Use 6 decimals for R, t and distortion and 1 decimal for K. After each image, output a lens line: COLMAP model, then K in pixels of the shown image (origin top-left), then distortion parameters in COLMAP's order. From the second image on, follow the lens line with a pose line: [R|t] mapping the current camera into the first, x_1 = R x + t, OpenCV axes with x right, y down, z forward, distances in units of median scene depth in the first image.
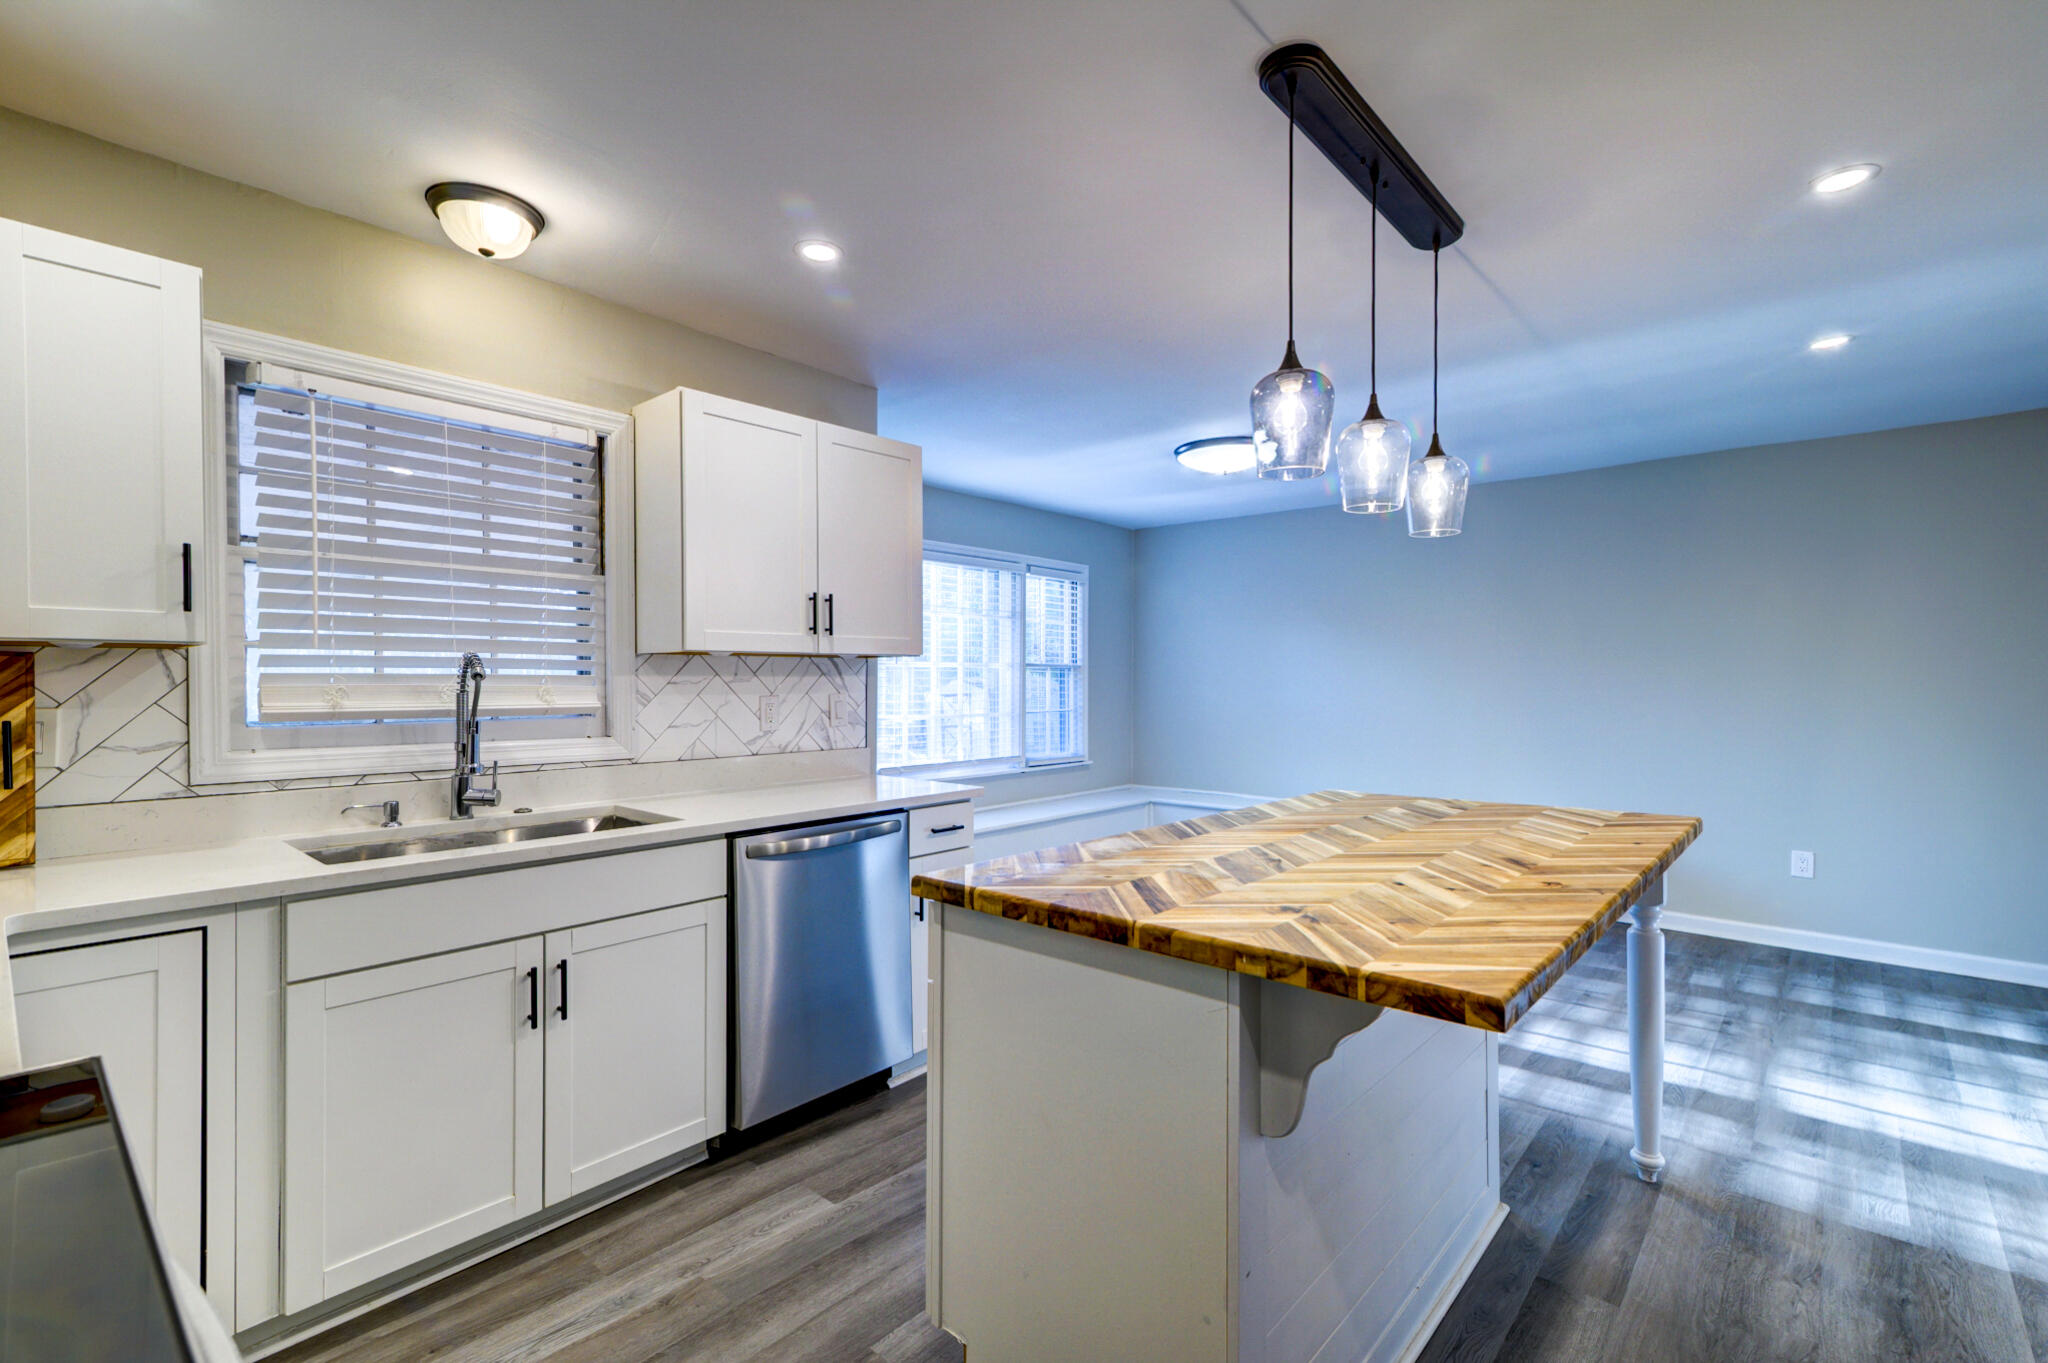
lens RADIAL K [[908.4, 0, 1021.8], [0, 908.4, 683.6], [0, 0, 1]] dist [0.001137, 0.000106]
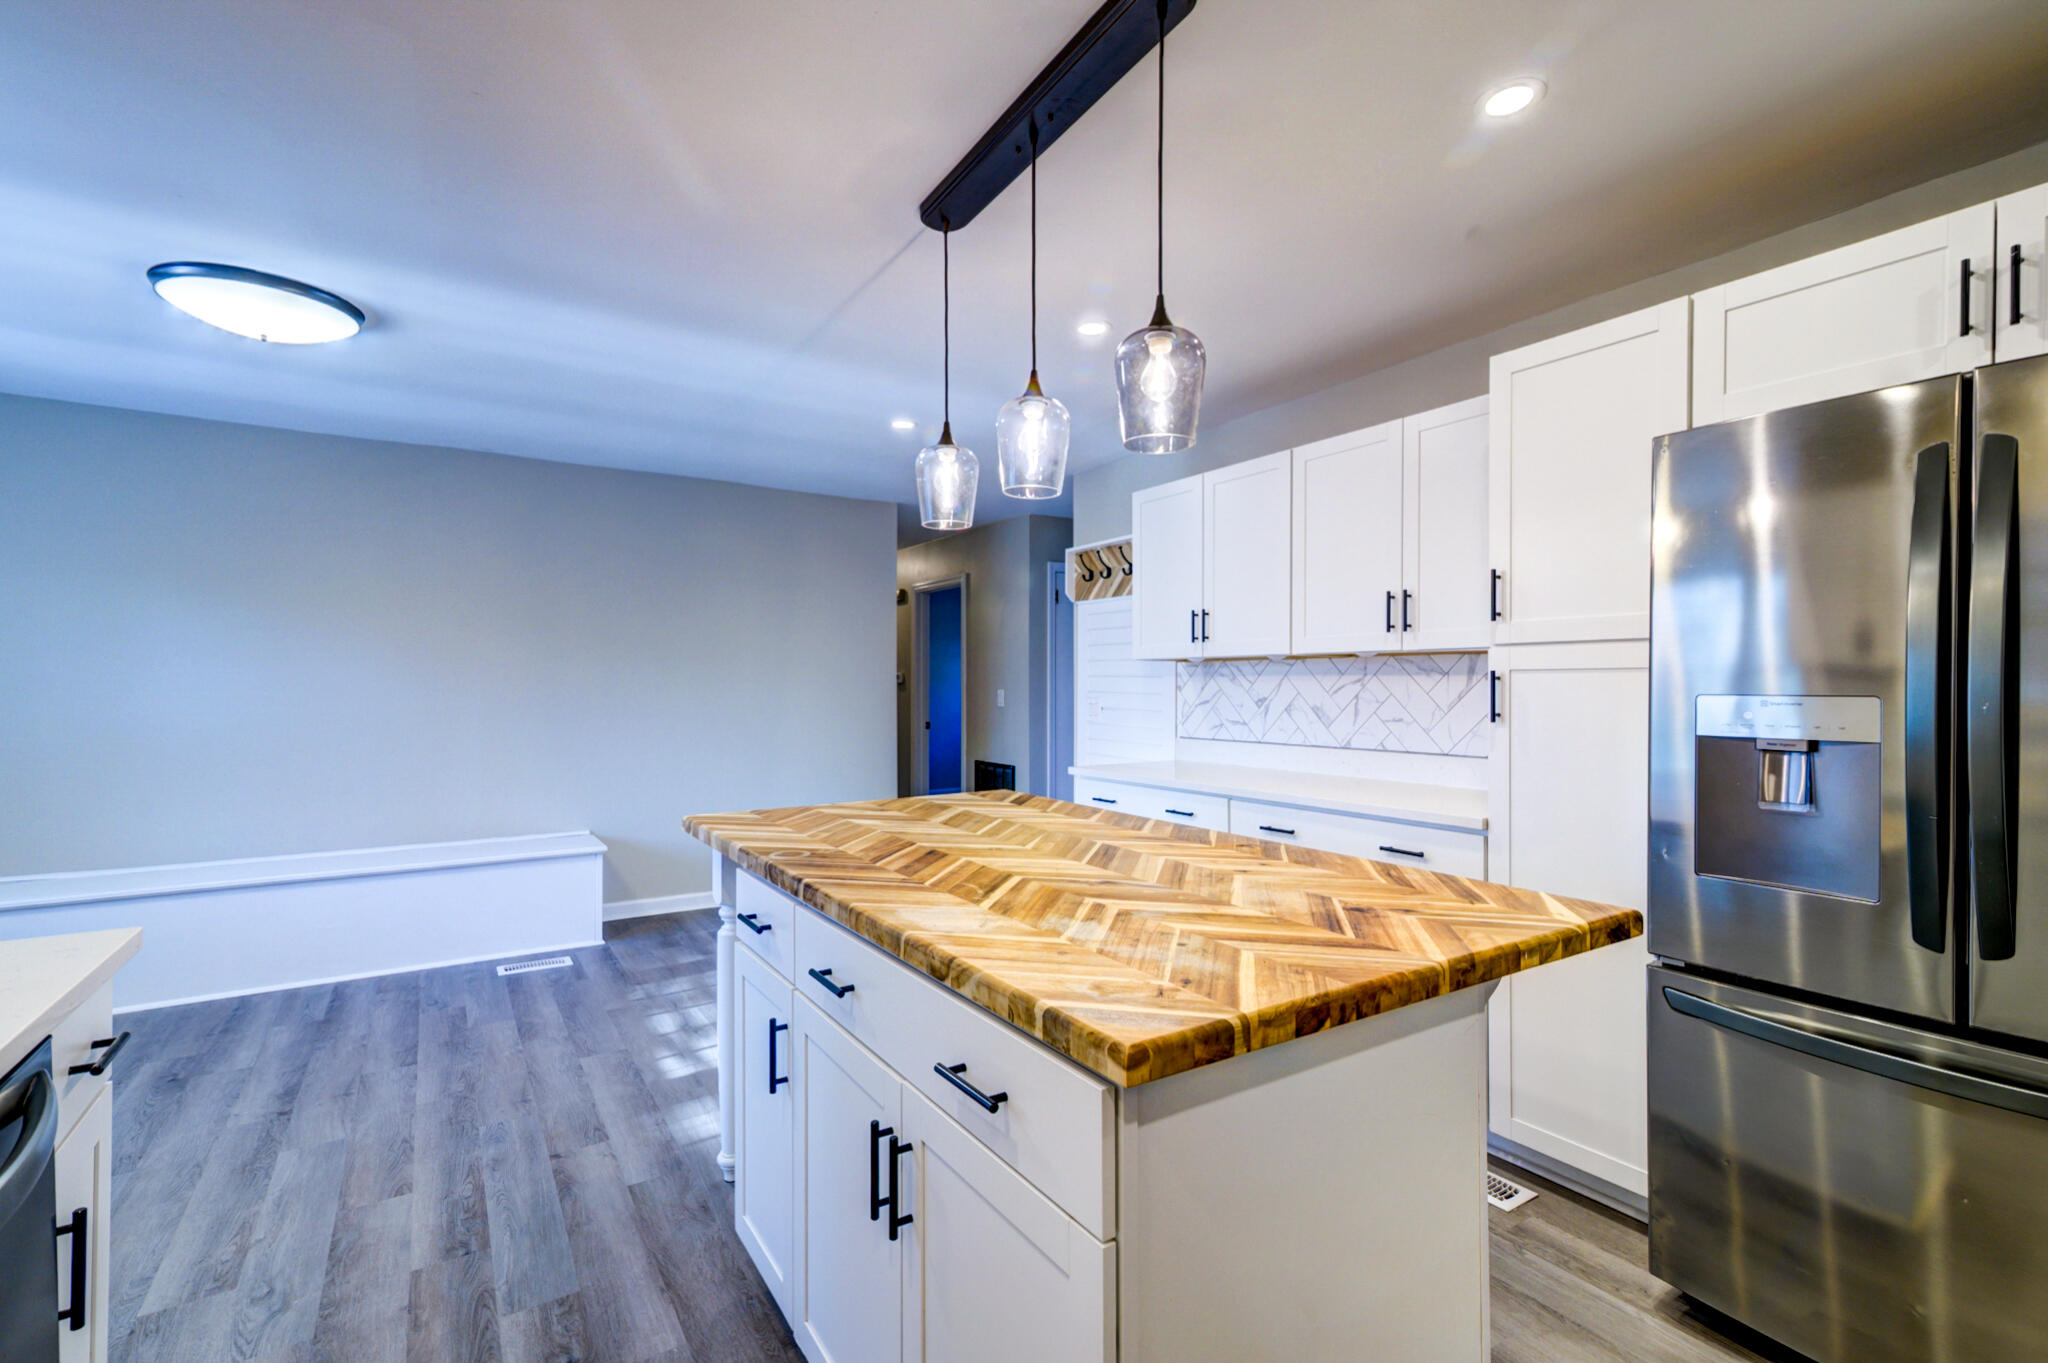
lens RADIAL K [[912.6, 0, 1007.2], [0, 912.6, 685.6], [0, 0, 1]] dist [0.000481, -0.000168]
pose [[0.281713, -0.000562, 0.959499, -0.397025], [0.001230, 0.999999, 0.000224, 0.004595], [-0.959498, 0.001117, 0.281713, 0.579436]]
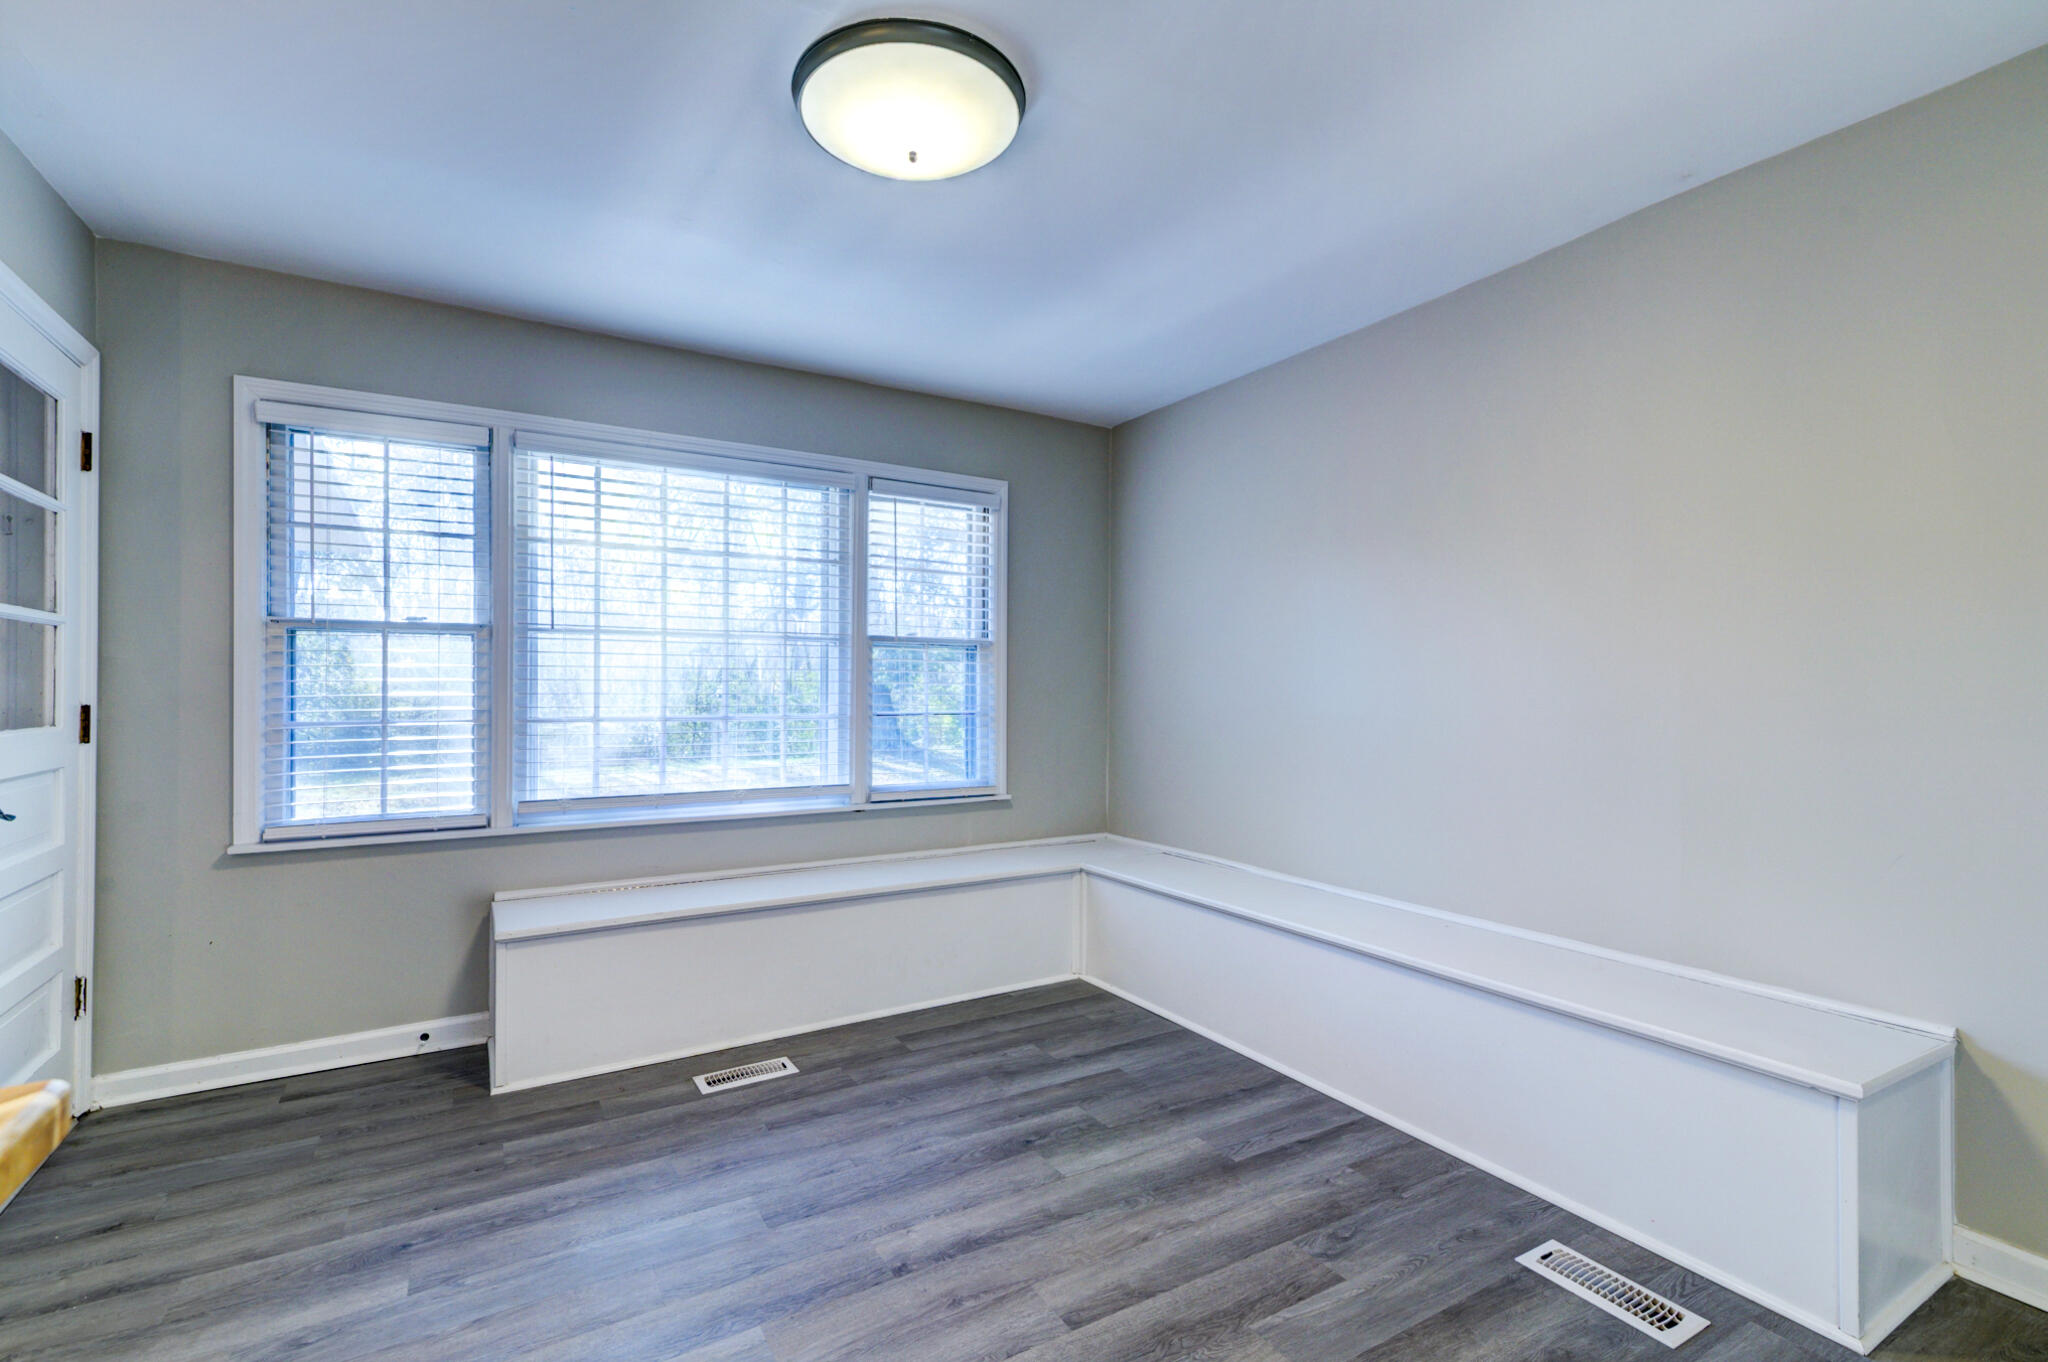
lens RADIAL K [[918.0, 0, 1021.6], [0, 918.0, 685.6], [0, 0, 1]] dist [0.019380, -0.000387]
pose [[0.954419, 0.009447, -0.298319, 0.667546], [-0.006429, 0.999918, 0.011096, 0.008068], [0.298400, -0.008672, 0.954402, 0.976229]]
